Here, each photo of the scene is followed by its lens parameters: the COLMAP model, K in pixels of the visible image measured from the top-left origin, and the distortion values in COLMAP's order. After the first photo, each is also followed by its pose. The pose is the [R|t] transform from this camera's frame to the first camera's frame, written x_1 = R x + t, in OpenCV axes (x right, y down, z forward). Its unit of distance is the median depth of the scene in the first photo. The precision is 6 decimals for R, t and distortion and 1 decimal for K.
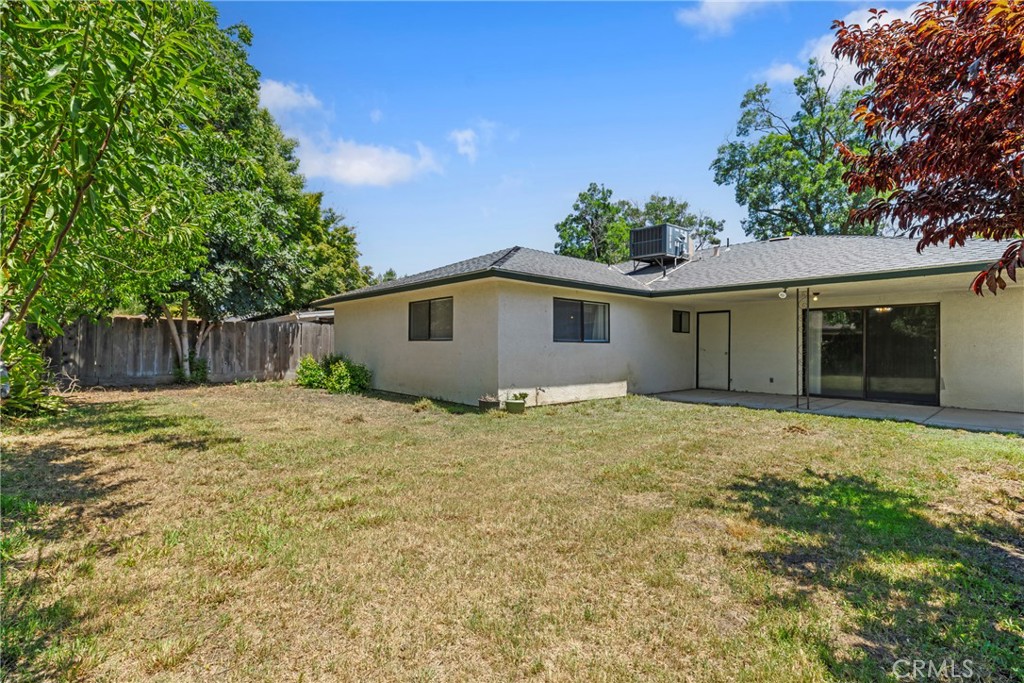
lens RADIAL K [[465.1, 0, 517.3], [0, 465.1, 346.7], [0, 0, 1]] dist [0.004072, -0.004190]
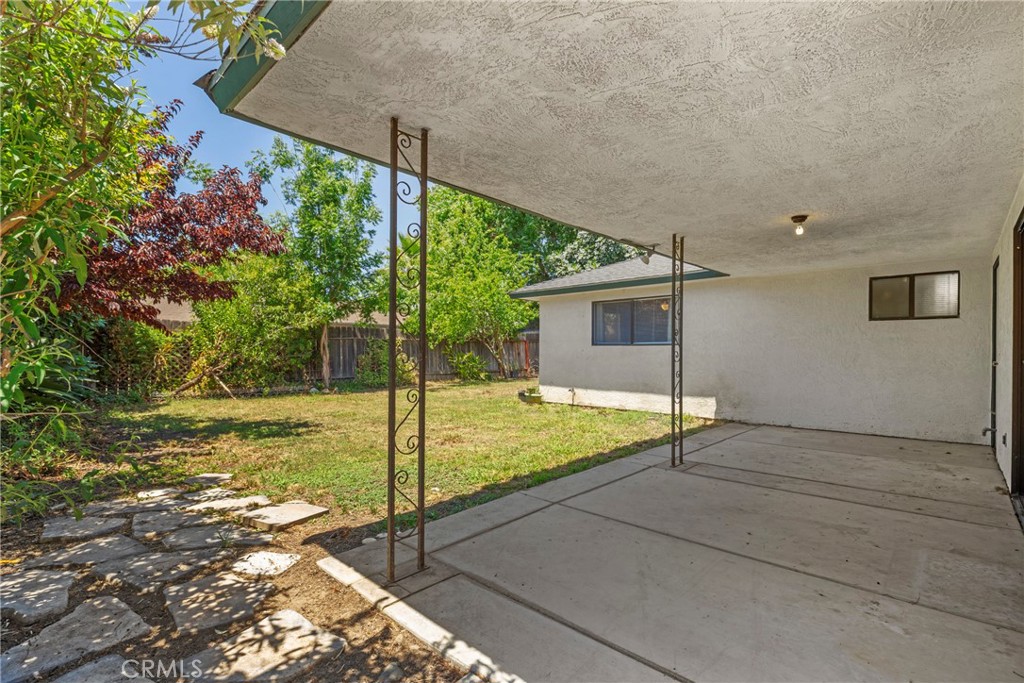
lens RADIAL K [[465.1, 0, 517.3], [0, 465.1, 346.7], [0, 0, 1]] dist [0.004072, -0.004190]
pose [[0.096837, -0.013772, -0.995205, 1.066952], [-0.000521, 0.999903, -0.013888, 0.006067], [0.995300, 0.001863, 0.096820, 0.728173]]
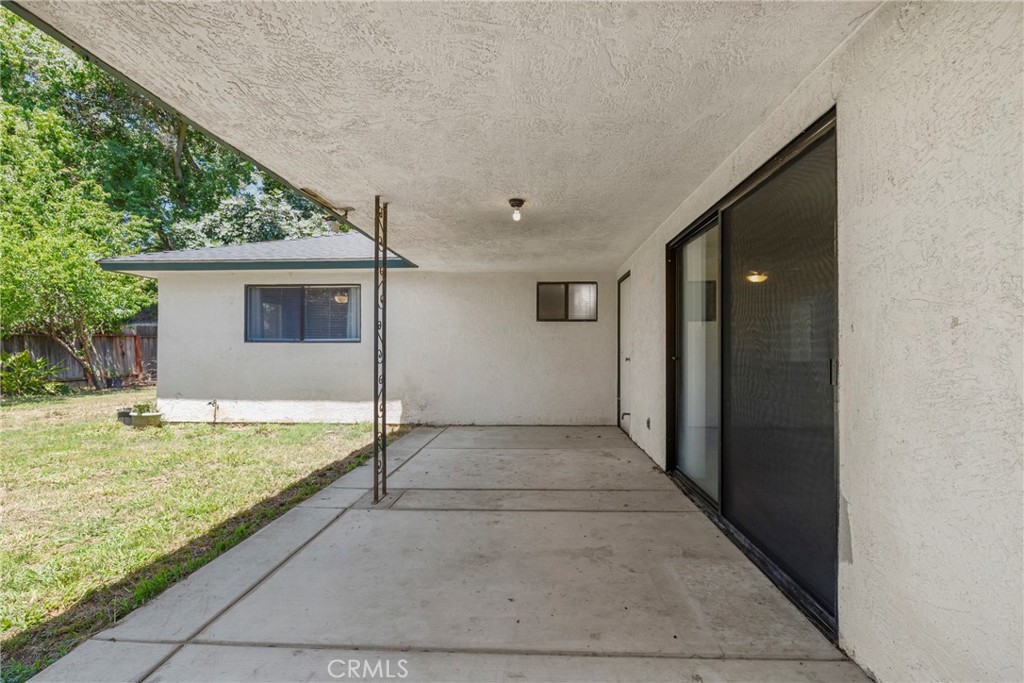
lens RADIAL K [[465.1, 0, 517.3], [0, 465.1, 346.7], [0, 0, 1]] dist [0.004072, -0.004190]
pose [[0.715942, -0.009119, -0.698100, 0.933730], [0.004510, 0.999954, -0.008436, 0.005146], [0.698145, 0.002892, 0.715951, 0.752016]]
